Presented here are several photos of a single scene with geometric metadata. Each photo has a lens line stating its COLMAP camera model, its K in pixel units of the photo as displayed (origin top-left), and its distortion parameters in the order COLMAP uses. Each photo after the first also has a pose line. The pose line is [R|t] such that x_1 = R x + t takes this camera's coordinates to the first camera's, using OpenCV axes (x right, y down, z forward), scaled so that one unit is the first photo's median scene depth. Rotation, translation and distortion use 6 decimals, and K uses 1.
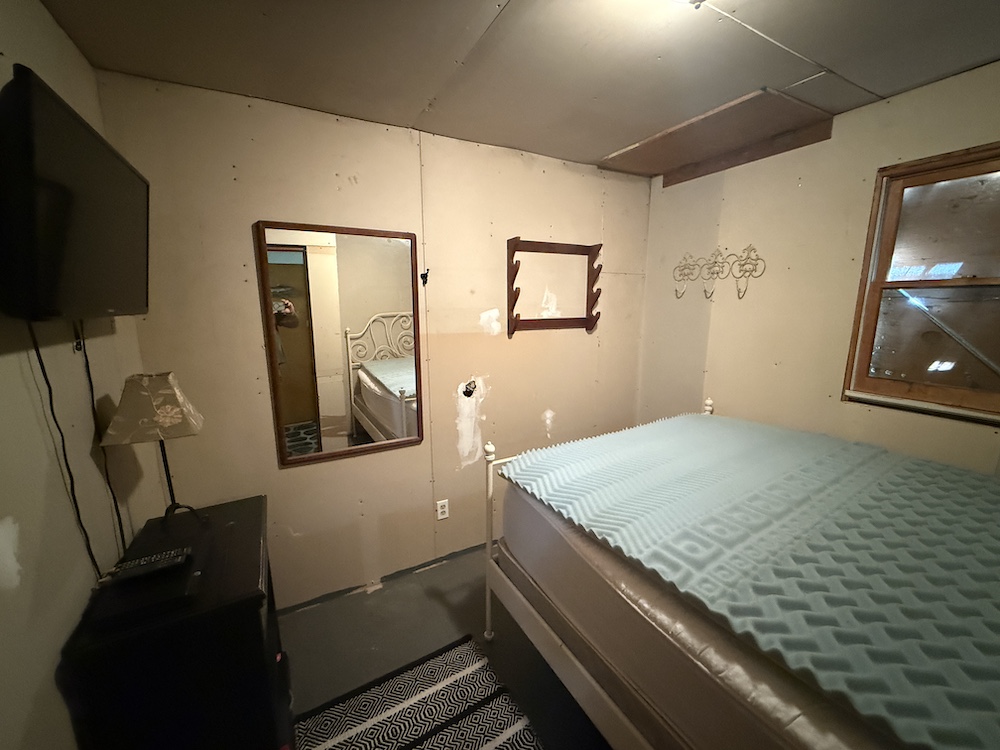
lens RADIAL K [[402.2, 0, 500.0], [0, 402.2, 375.0], [0, 0, 1]] dist [-0.000627, 0.000246]
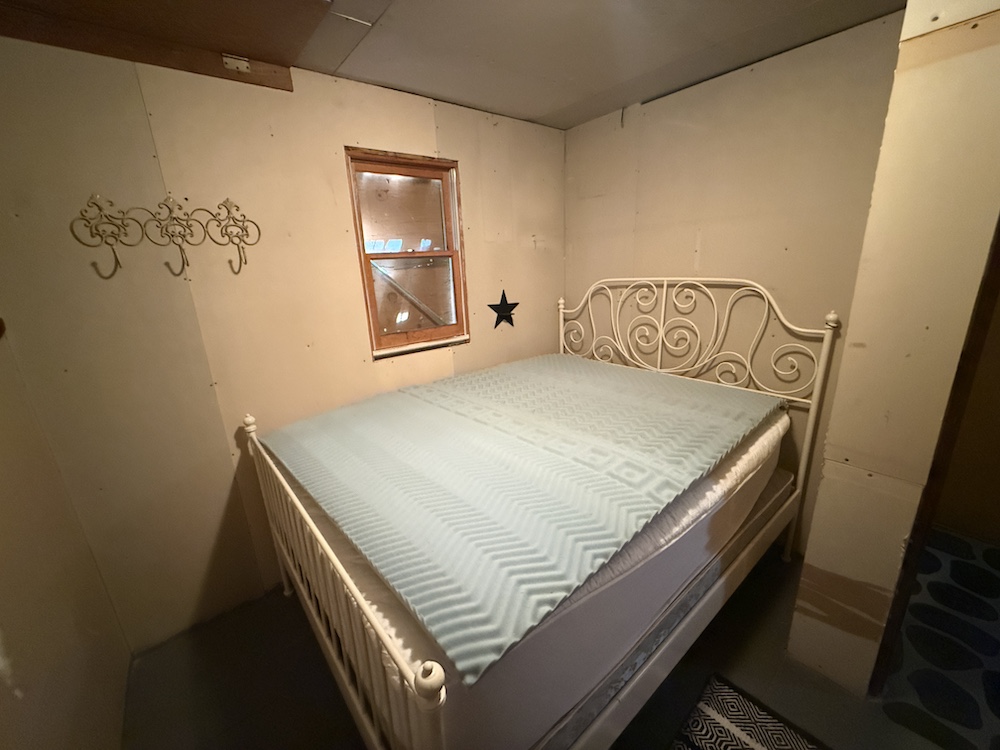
lens RADIAL K [[402.2, 0, 500.0], [0, 402.2, 375.0], [0, 0, 1]] dist [-0.000627, 0.000246]
pose [[-0.178794, -0.267338, 0.946870, -0.298181], [0.212773, 0.929098, 0.302497, -0.173049], [-0.960604, 0.255553, -0.109235, 0.834021]]
